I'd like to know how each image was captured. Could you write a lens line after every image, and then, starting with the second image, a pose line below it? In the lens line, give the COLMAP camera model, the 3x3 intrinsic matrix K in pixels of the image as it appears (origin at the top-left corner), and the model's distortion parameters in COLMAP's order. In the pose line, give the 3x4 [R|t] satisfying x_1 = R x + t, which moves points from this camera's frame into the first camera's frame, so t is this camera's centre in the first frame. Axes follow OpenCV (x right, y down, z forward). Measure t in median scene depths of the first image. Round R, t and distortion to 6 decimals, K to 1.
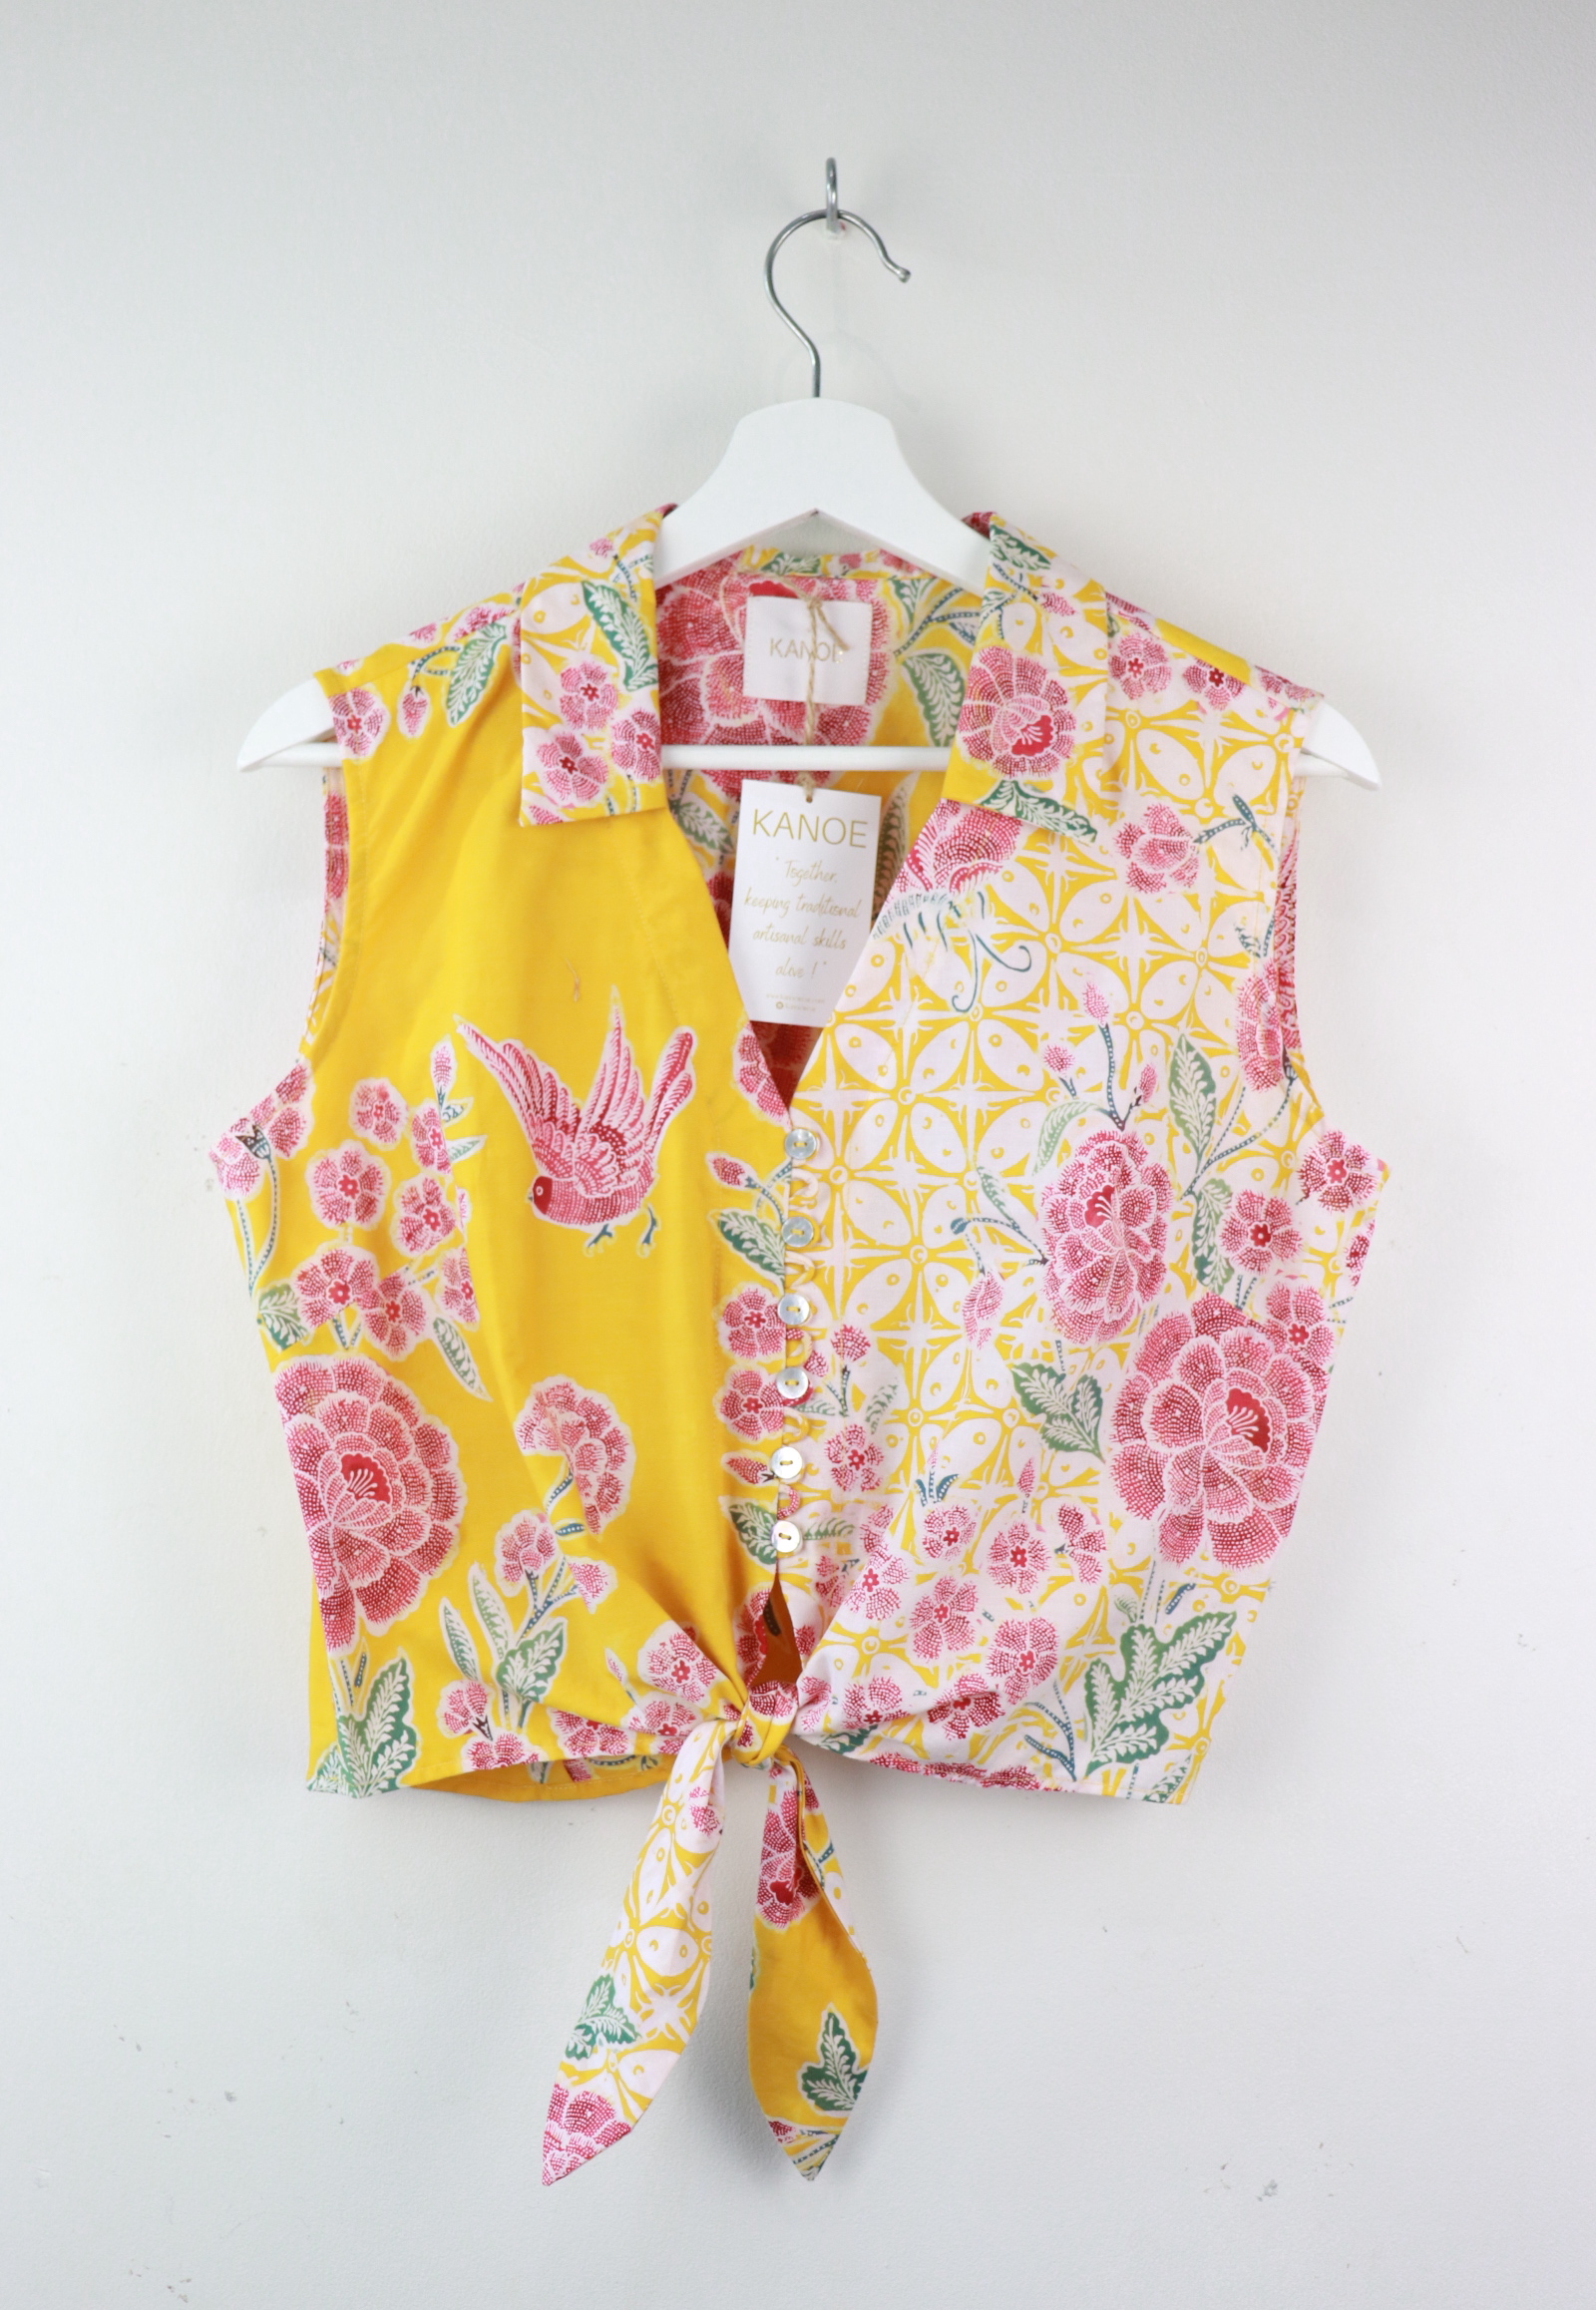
lens RADIAL K [[2347.5, 0, 798.0], [0, 2347.5, 1155.0], [0, 0, 1]] dist [-0.128429, -0.007239]
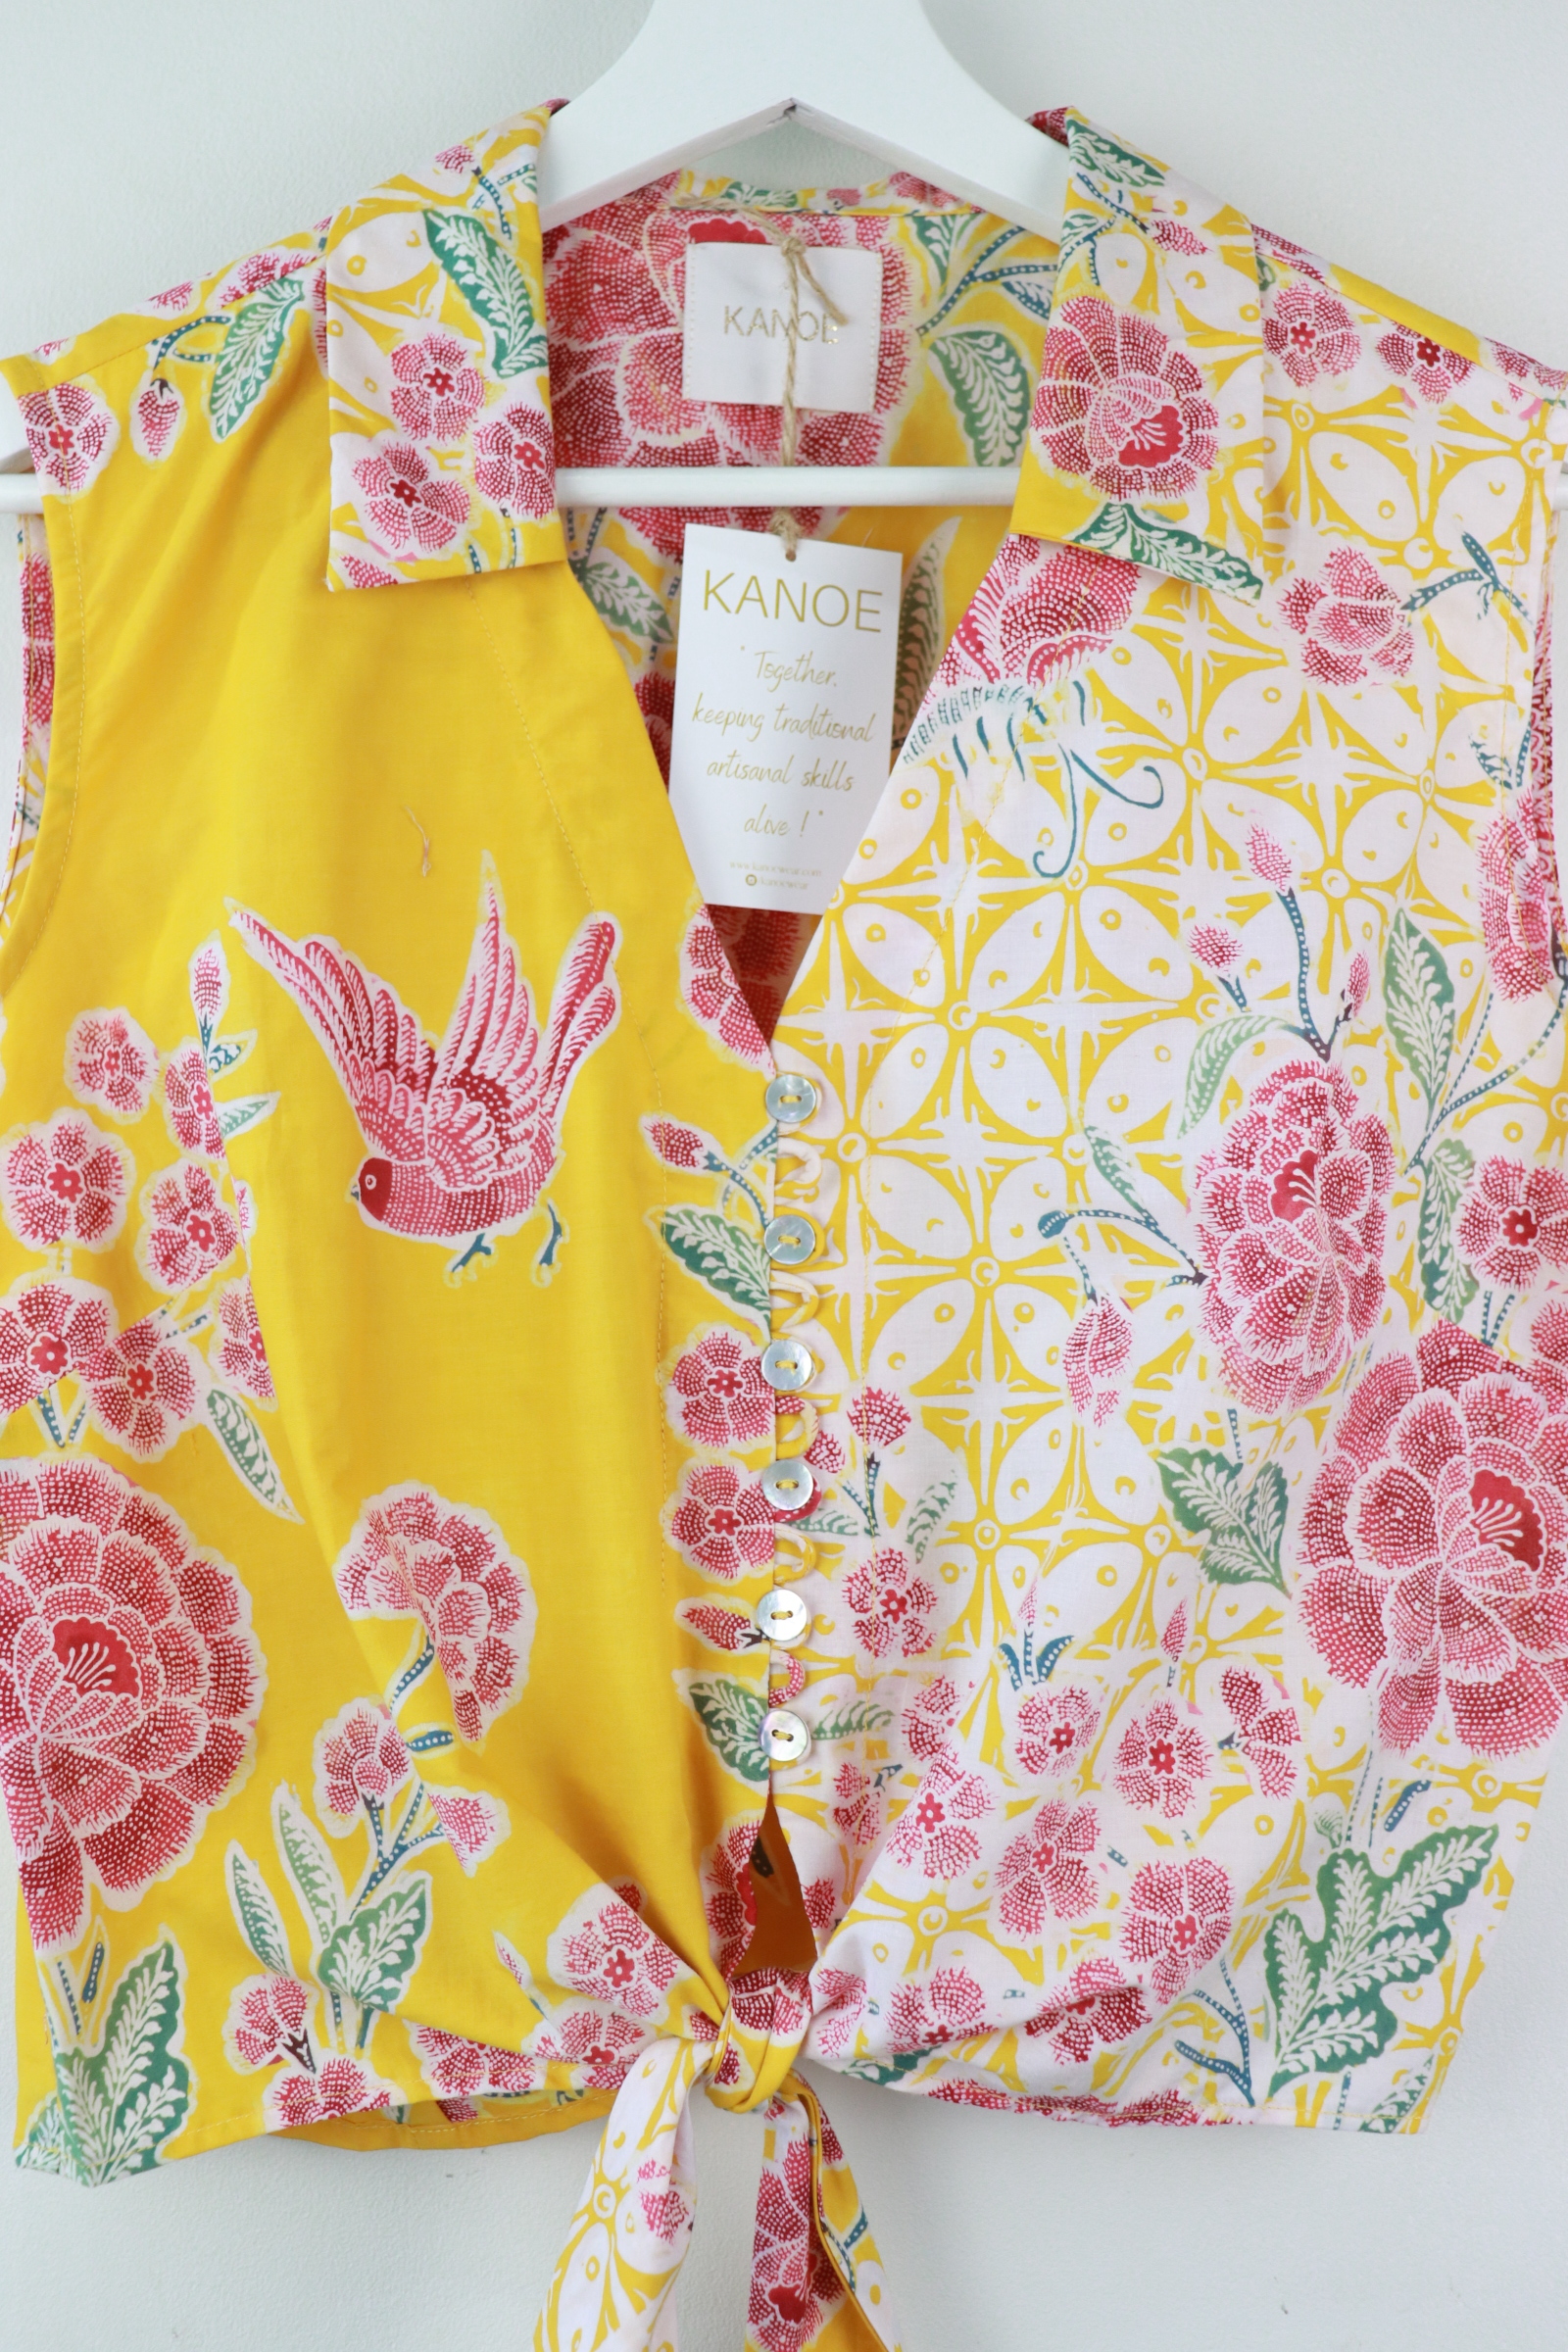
lens RADIAL K [[2357.9, 0, 788.8], [0, 2357.9, 1142.4], [0, 0, 1]] dist [-0.123850, 0.146821]
pose [[0.999157, -0.021183, 0.035156, -0.022000], [0.021422, 0.999750, -0.006449, 0.011154], [-0.035011, 0.007197, 0.999361, 0.378752]]
